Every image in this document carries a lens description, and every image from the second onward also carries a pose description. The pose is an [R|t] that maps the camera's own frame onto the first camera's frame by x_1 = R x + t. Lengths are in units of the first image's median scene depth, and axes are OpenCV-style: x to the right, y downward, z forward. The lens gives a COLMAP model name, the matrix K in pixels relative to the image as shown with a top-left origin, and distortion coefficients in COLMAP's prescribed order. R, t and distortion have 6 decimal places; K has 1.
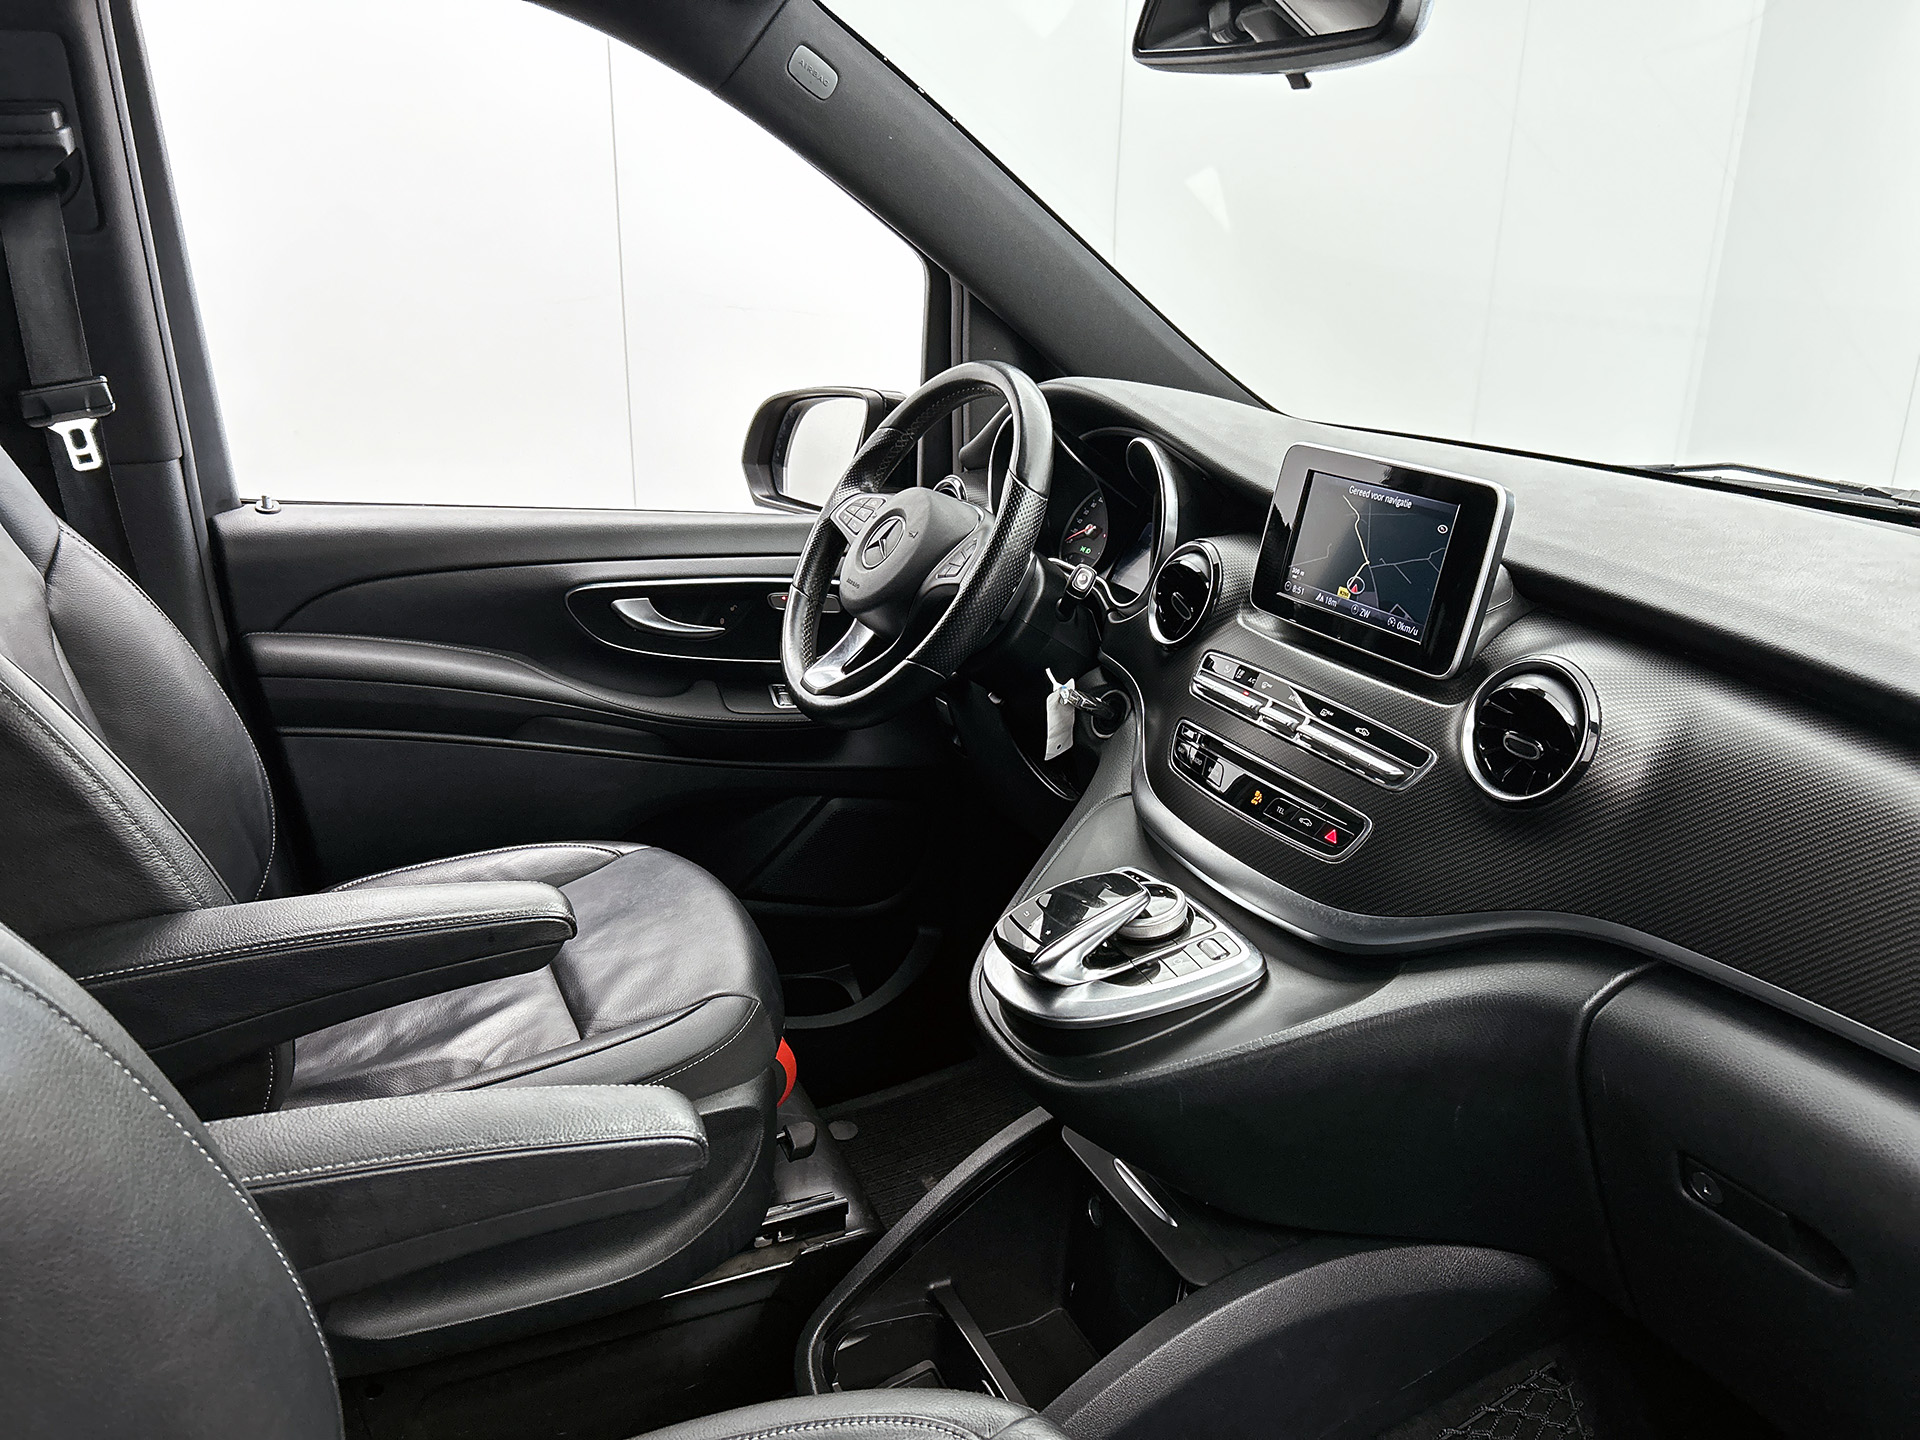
lens RADIAL K [[1472.8, 0, 965.9], [0, 1472.8, 707.7], [0, 0, 1]] dist [0.043448, -0.043748]
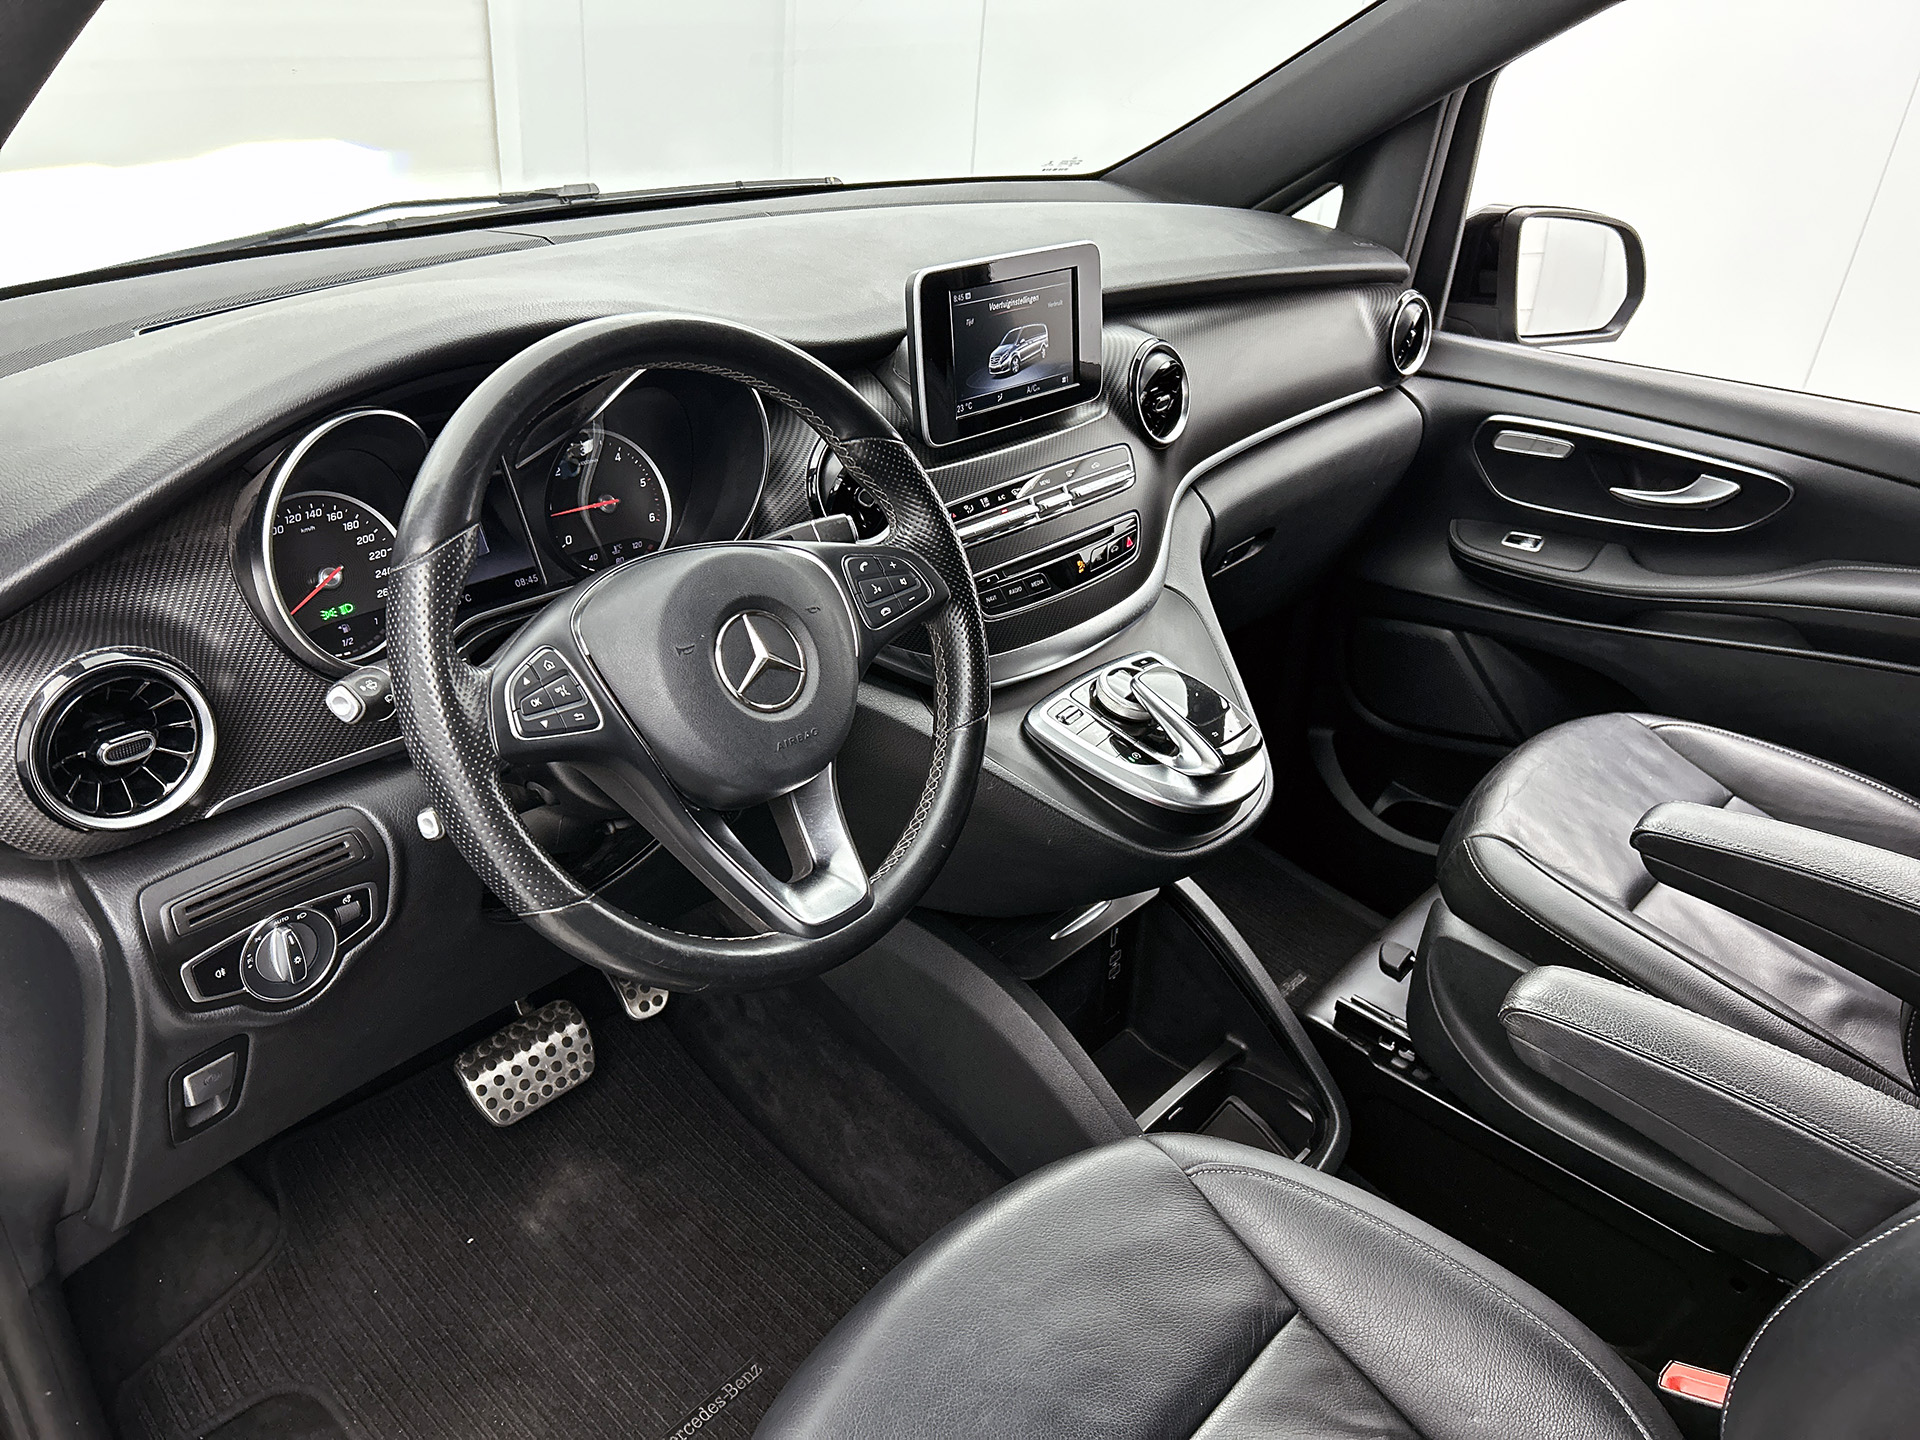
lens RADIAL K [[1472.8, 0, 938.0], [0, 1472.8, 712.8], [0, 0, 1]] dist [0.043448, -0.043748]
pose [[-0.373392, -0.502711, 0.779654, -0.745969], [0.206499, 0.774312, 0.598163, -0.585228], [-0.904398, 0.384347, -0.185312, 1.407497]]
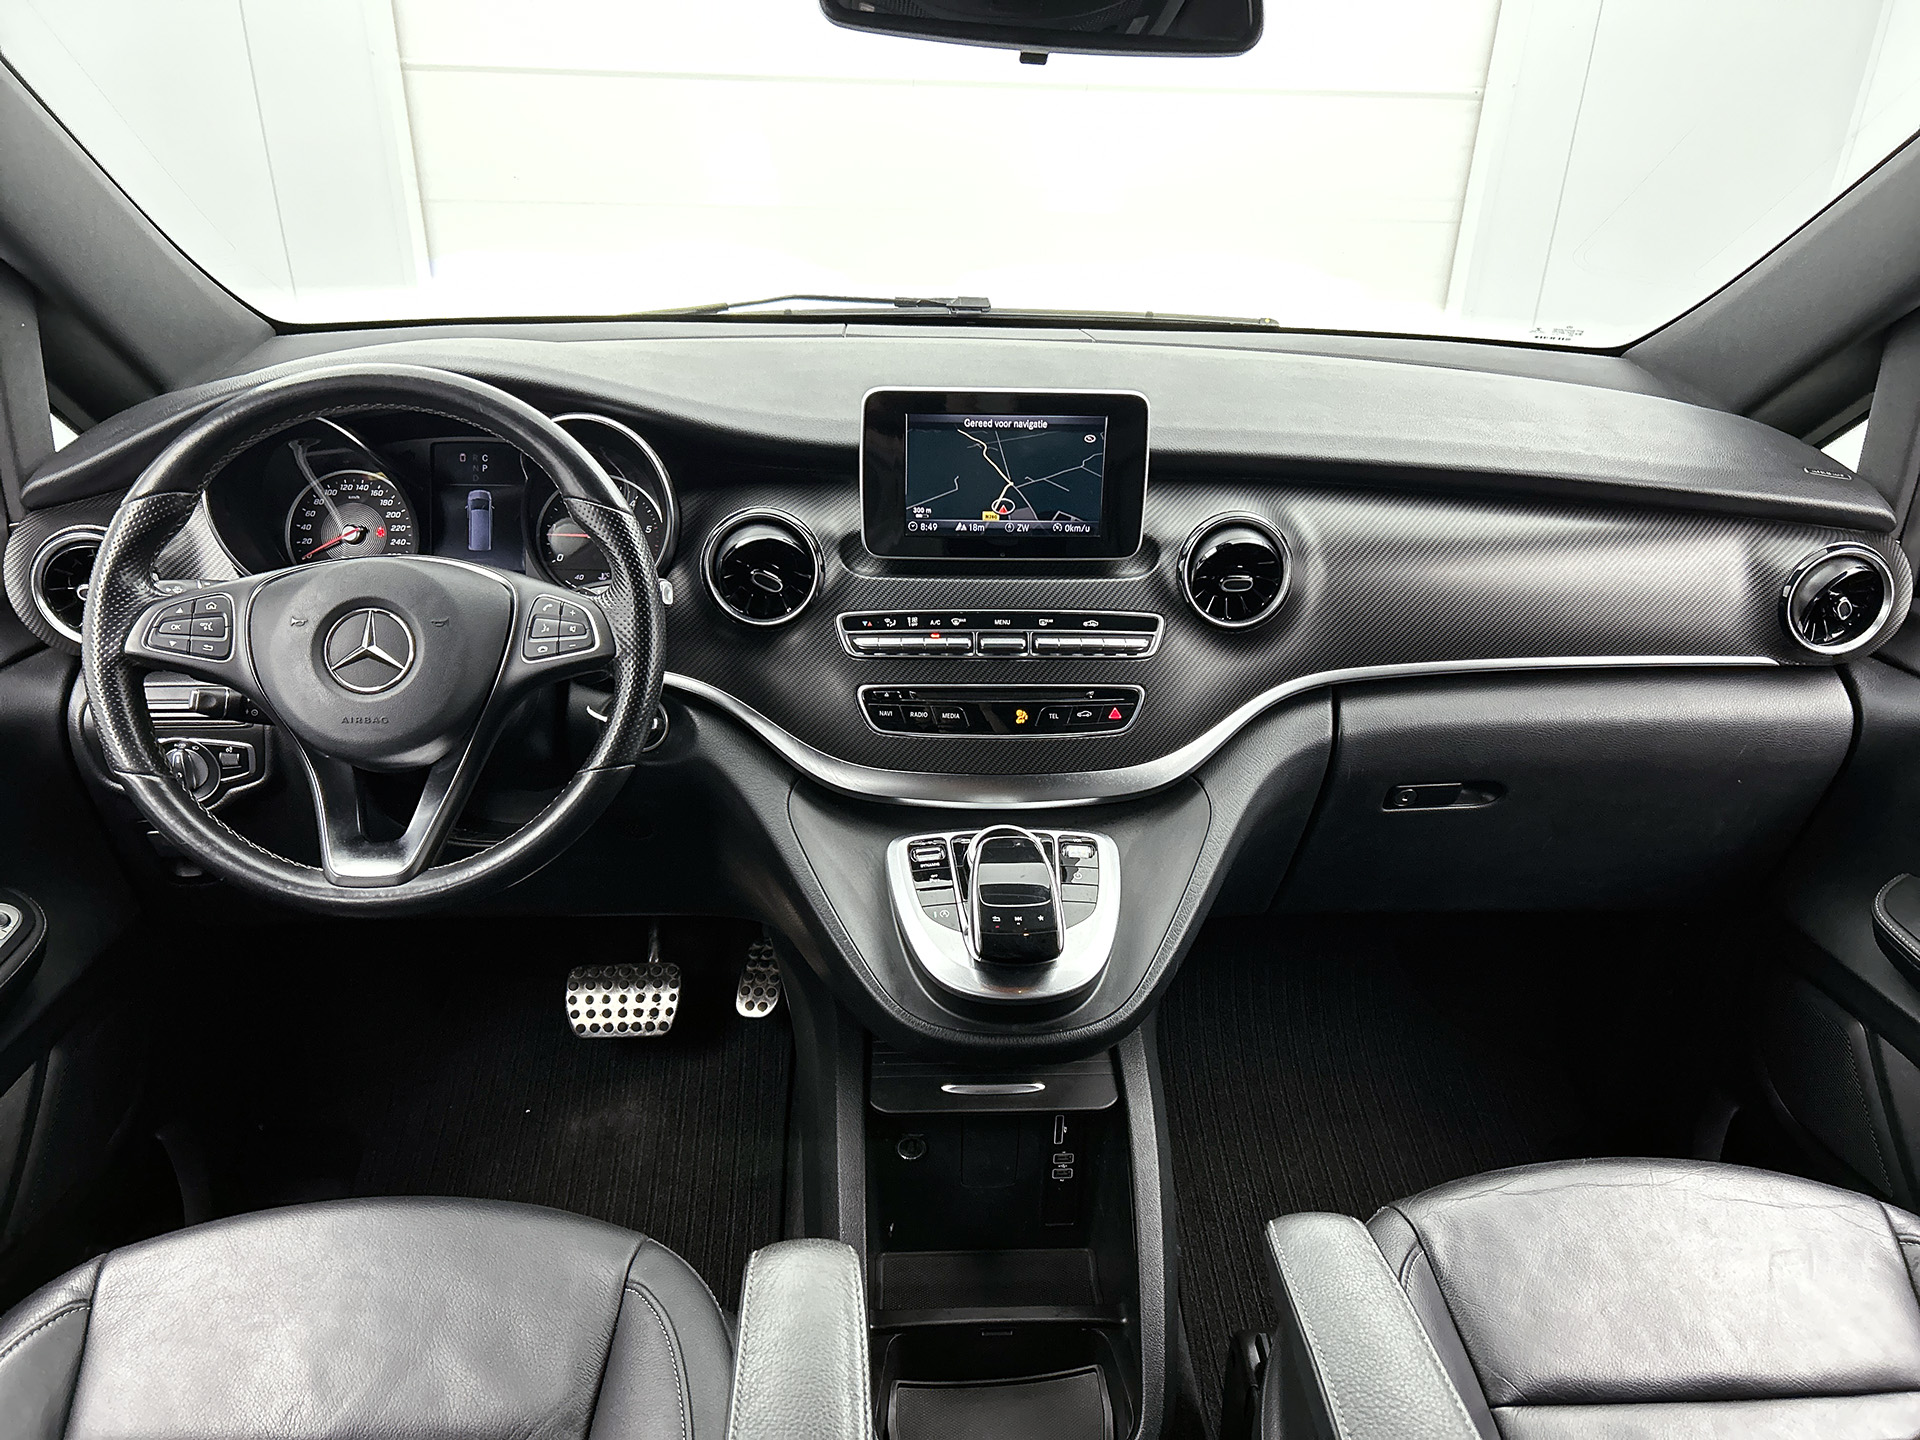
lens RADIAL K [[1472.8, 0, 984.9], [0, 1472.8, 746.1], [0, 0, 1]] dist [0.043448, -0.043748]
pose [[0.360456, -0.455962, 0.813739, -0.749621], [0.262935, 0.886675, 0.380360, -0.360083], [-0.894951, 0.076857, 0.439495, 0.556878]]
